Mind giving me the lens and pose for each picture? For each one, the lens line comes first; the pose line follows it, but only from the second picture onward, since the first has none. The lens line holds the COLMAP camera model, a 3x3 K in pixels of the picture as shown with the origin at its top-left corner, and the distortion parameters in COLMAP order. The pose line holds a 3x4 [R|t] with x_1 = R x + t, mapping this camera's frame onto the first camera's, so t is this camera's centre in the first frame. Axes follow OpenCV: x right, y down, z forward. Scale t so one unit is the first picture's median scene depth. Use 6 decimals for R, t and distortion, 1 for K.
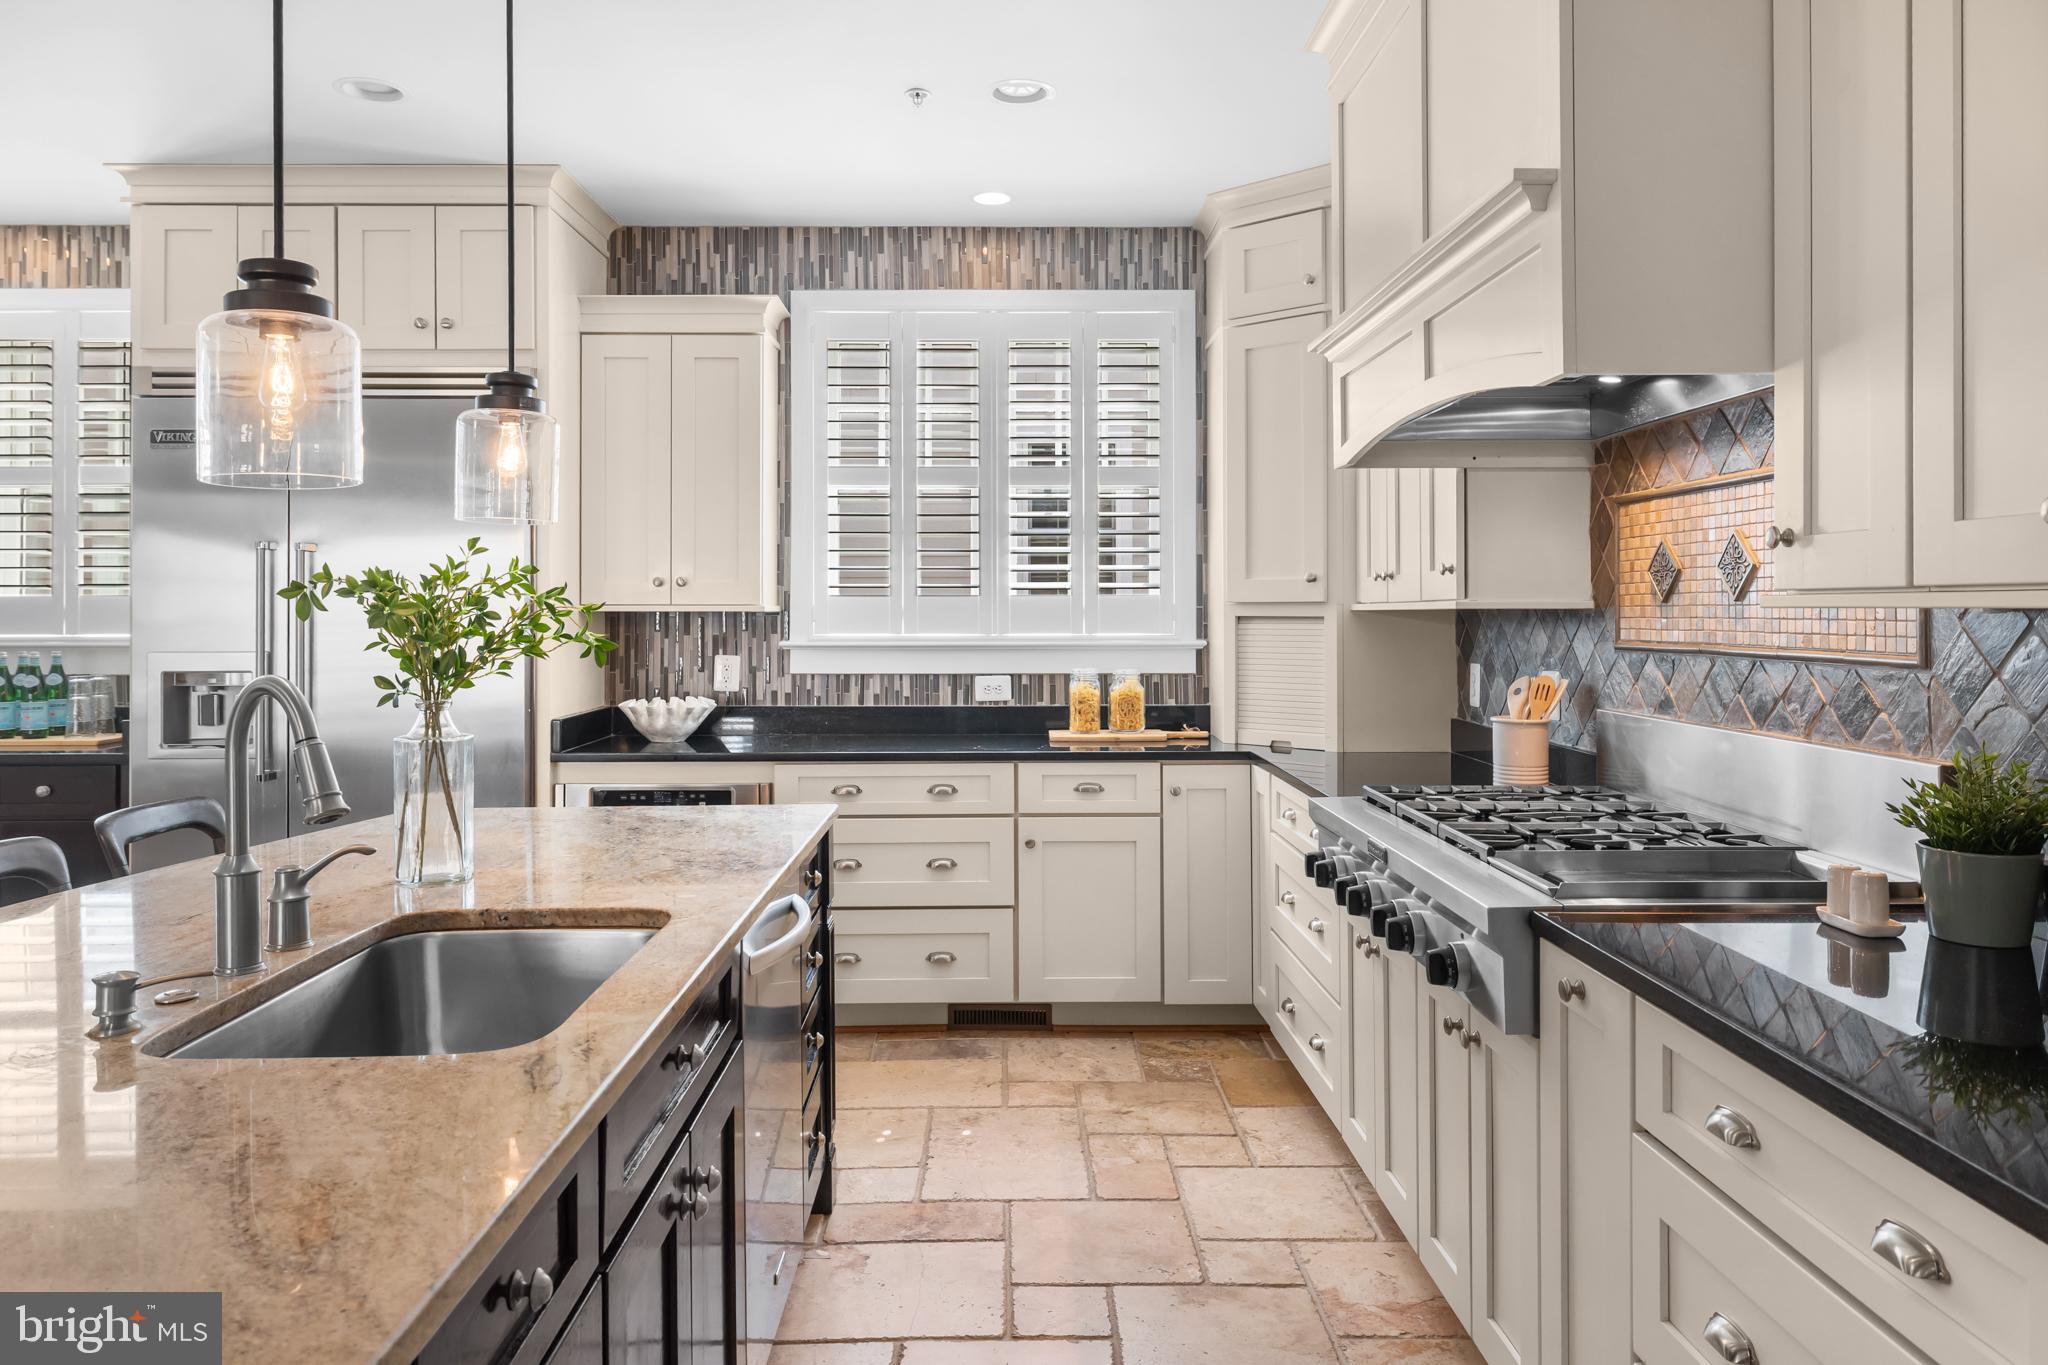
lens RADIAL K [[1407.7, 0, 1019.1], [0, 1407.7, 603.3], [0, 0, 1]] dist [0.000280, -0.001015]
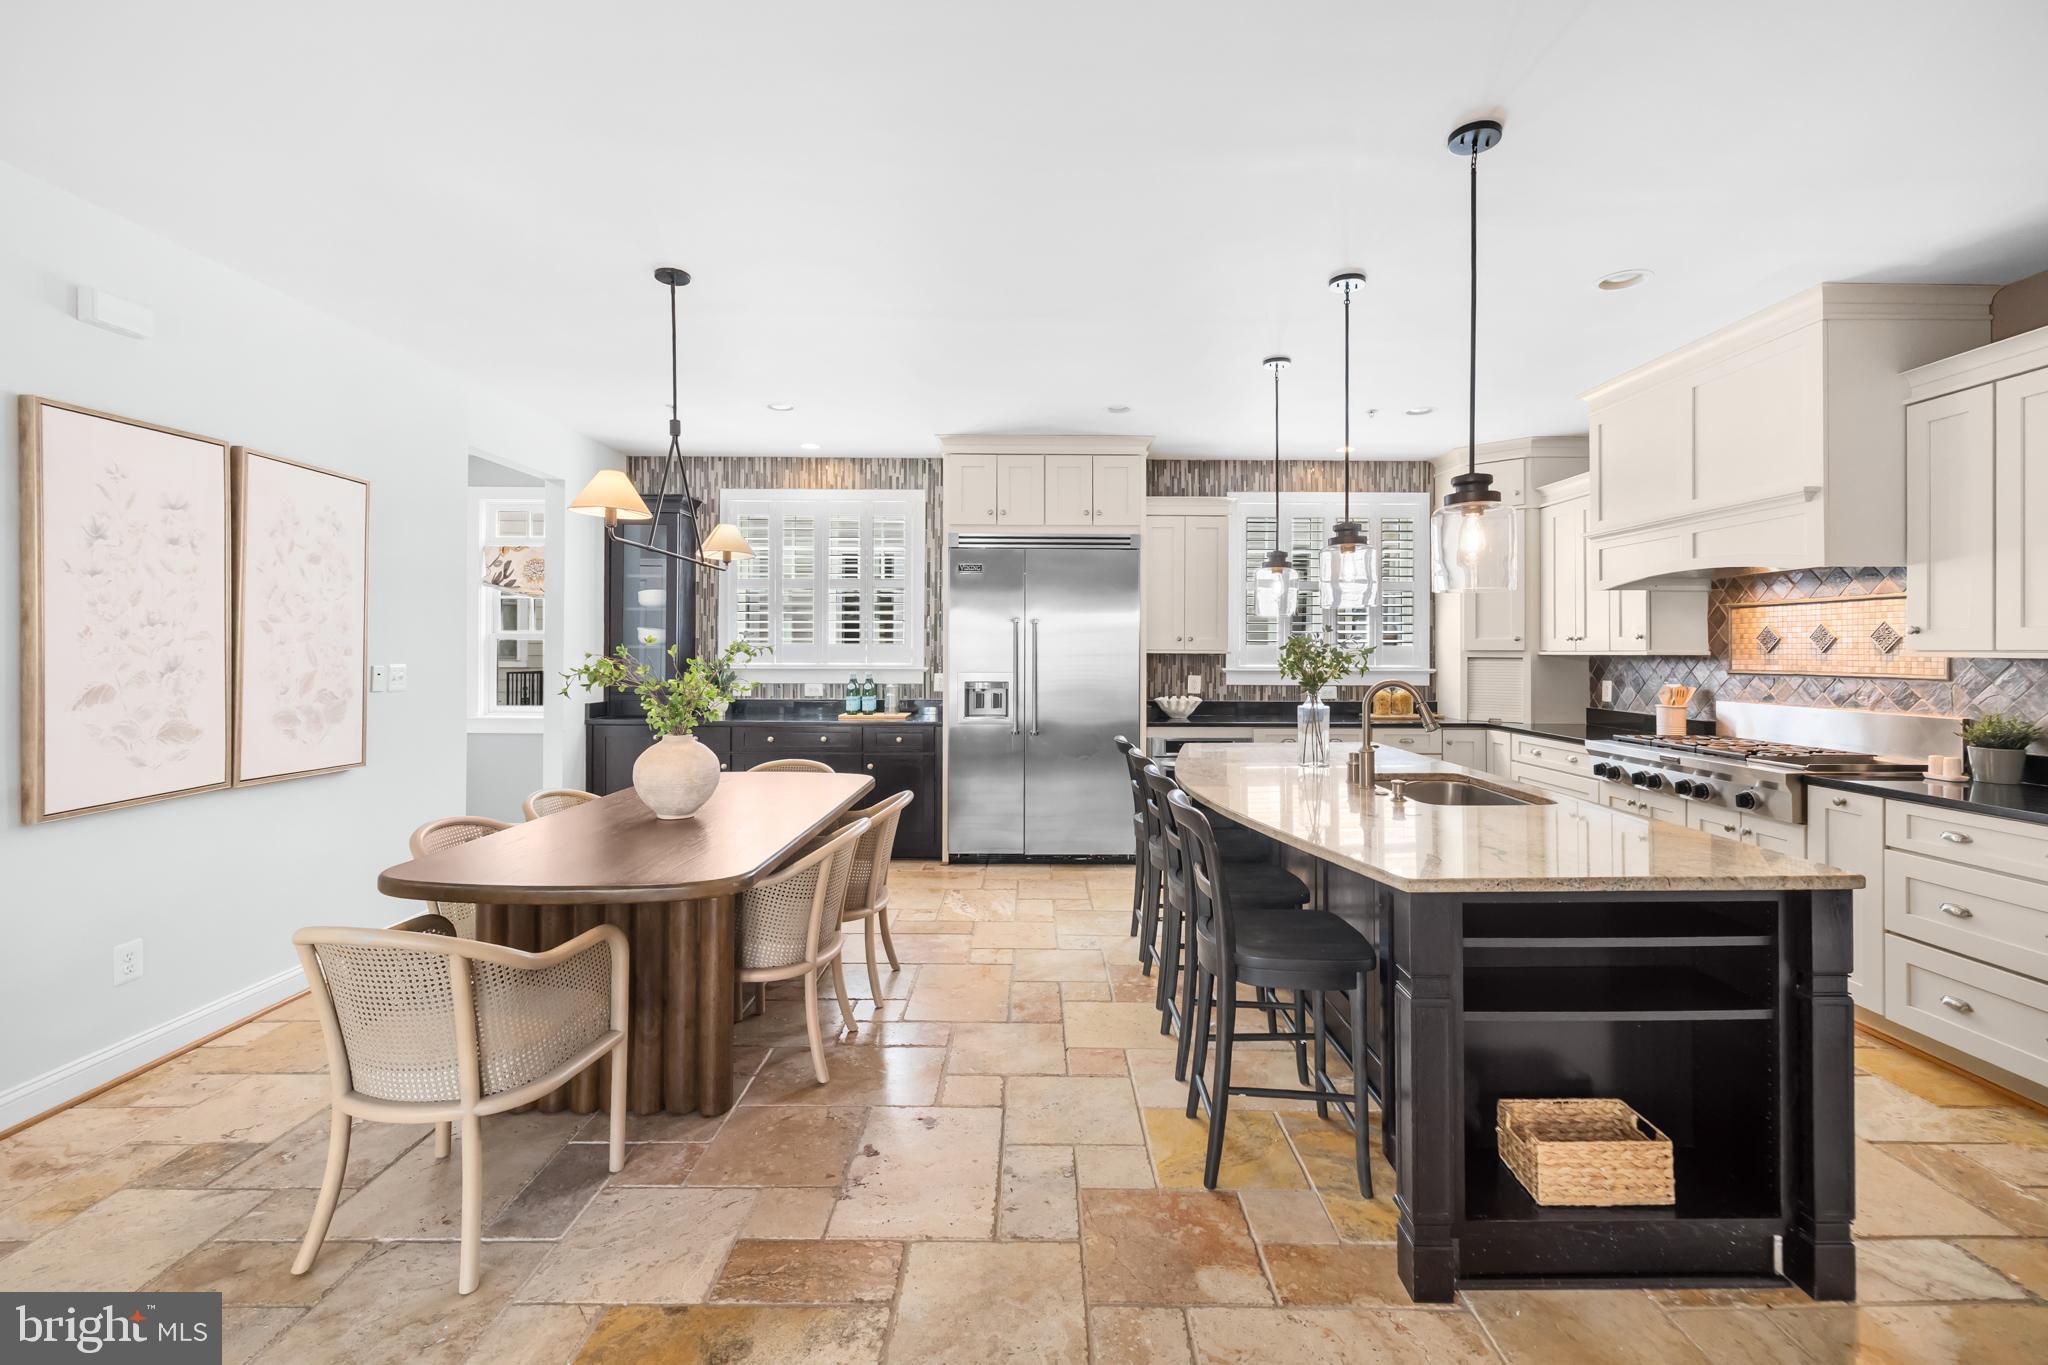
lens RADIAL K [[892.0, 0, 1038.5], [0, 892.0, 645.8], [0, 0, 1]] dist [0.000741, 0.000173]
pose [[0.999988, 0.004679, -0.001608, -0.460213], [-0.004679, 0.999989, -0.000179, -0.003982], [0.001607, 0.000186, 0.999999, -0.281322]]
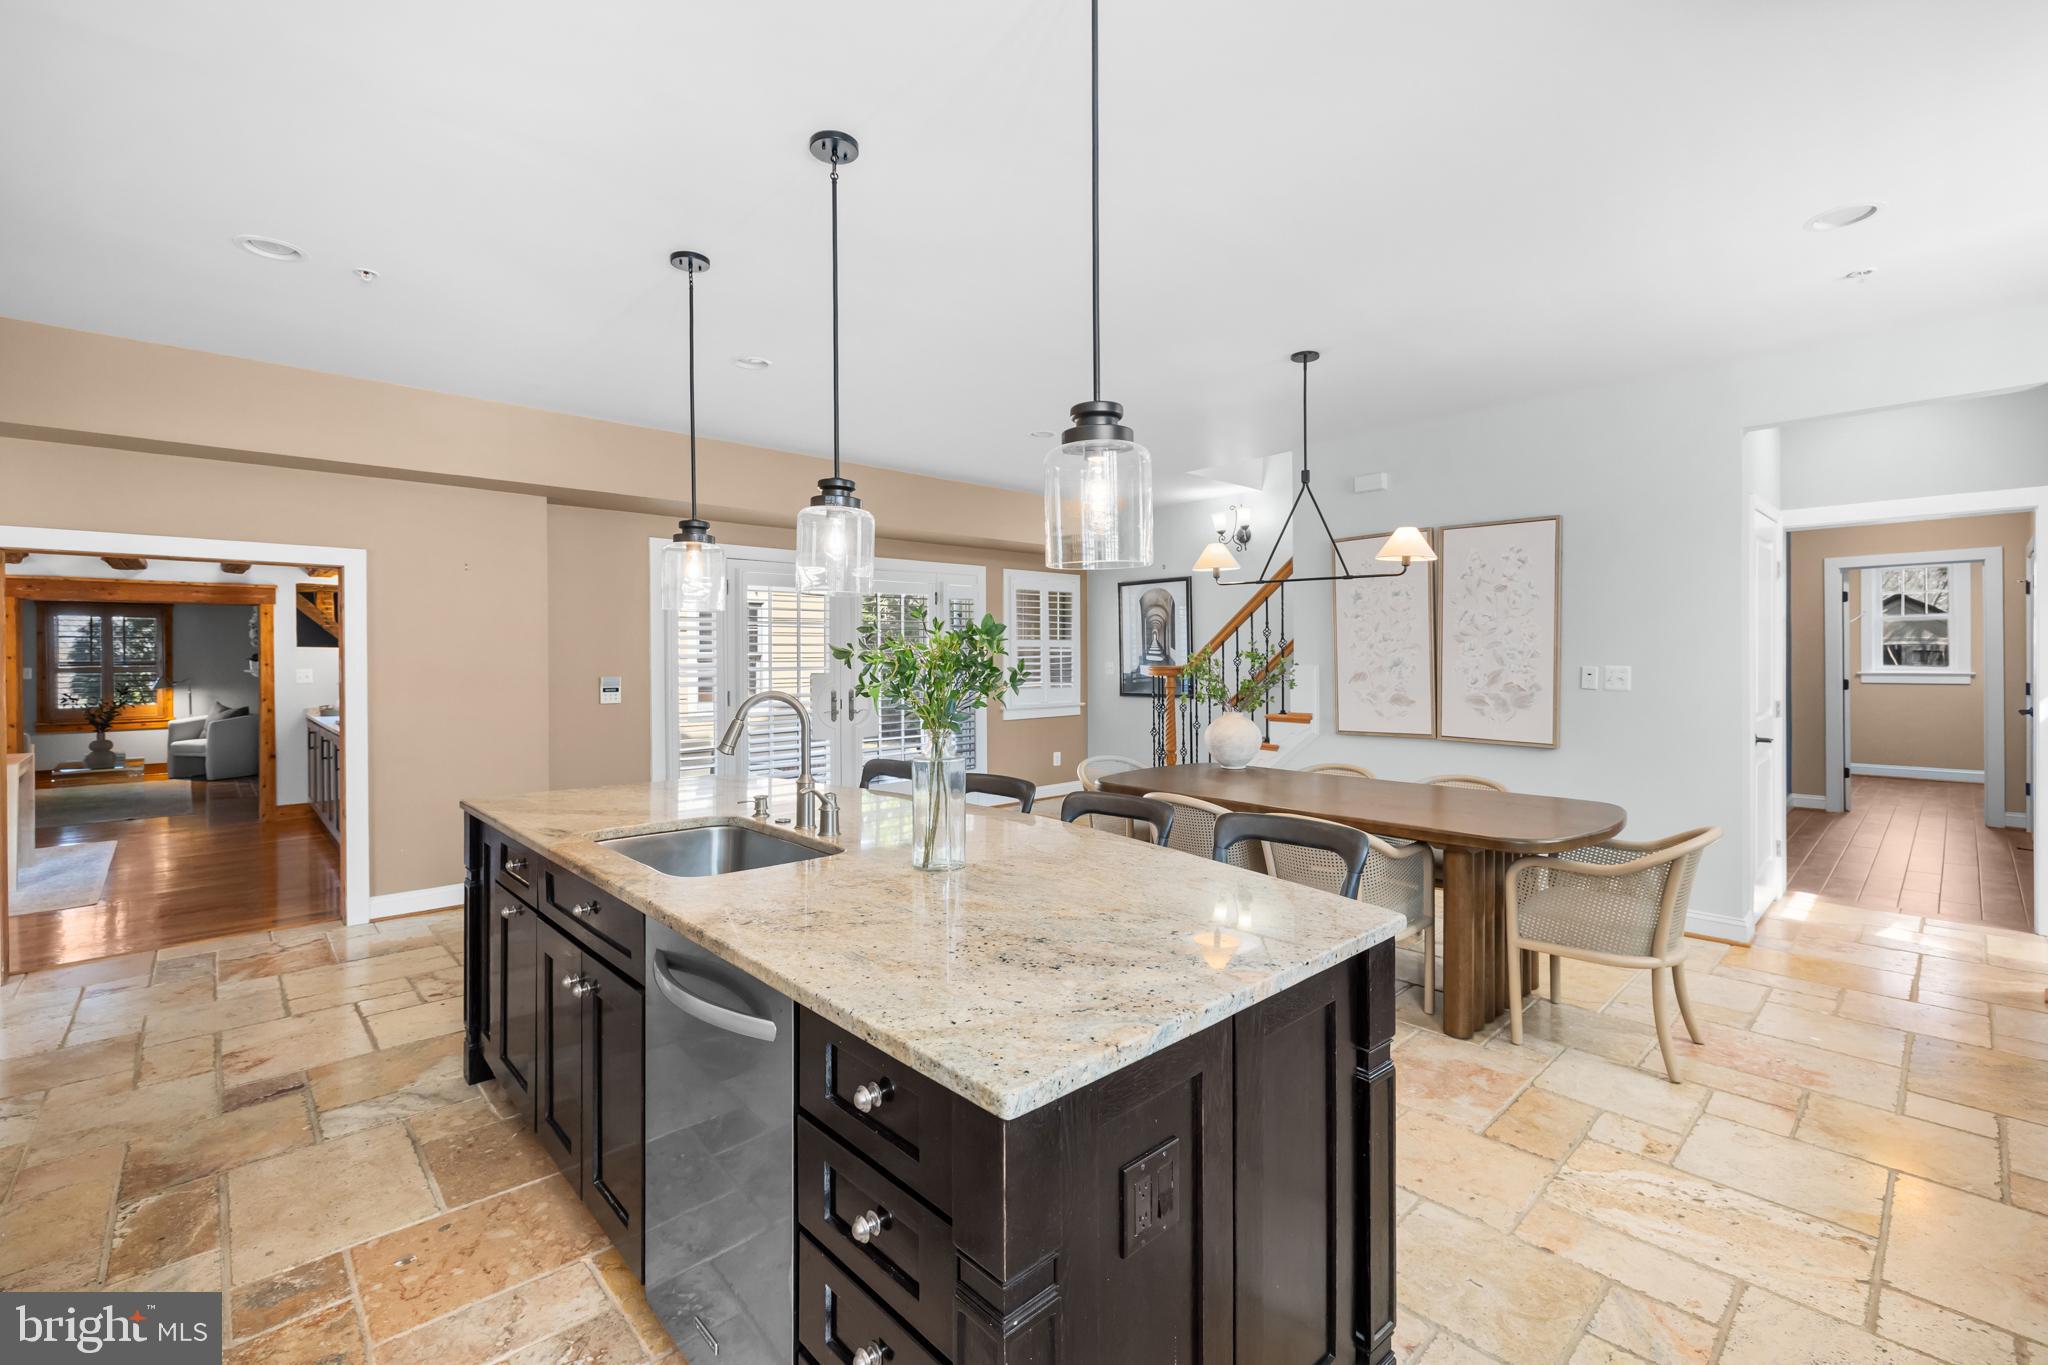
lens RADIAL K [[881.0, 0, 1028.3], [0, 881.0, 675.4], [0, 0, 1]] dist [0.001322, 0.000179]
pose [[-0.732366, 0.020656, -0.680598, 0.044283], [0.008249, 0.999736, 0.021466, 0.000404], [0.680861, 0.010107, -0.732343, 0.859250]]
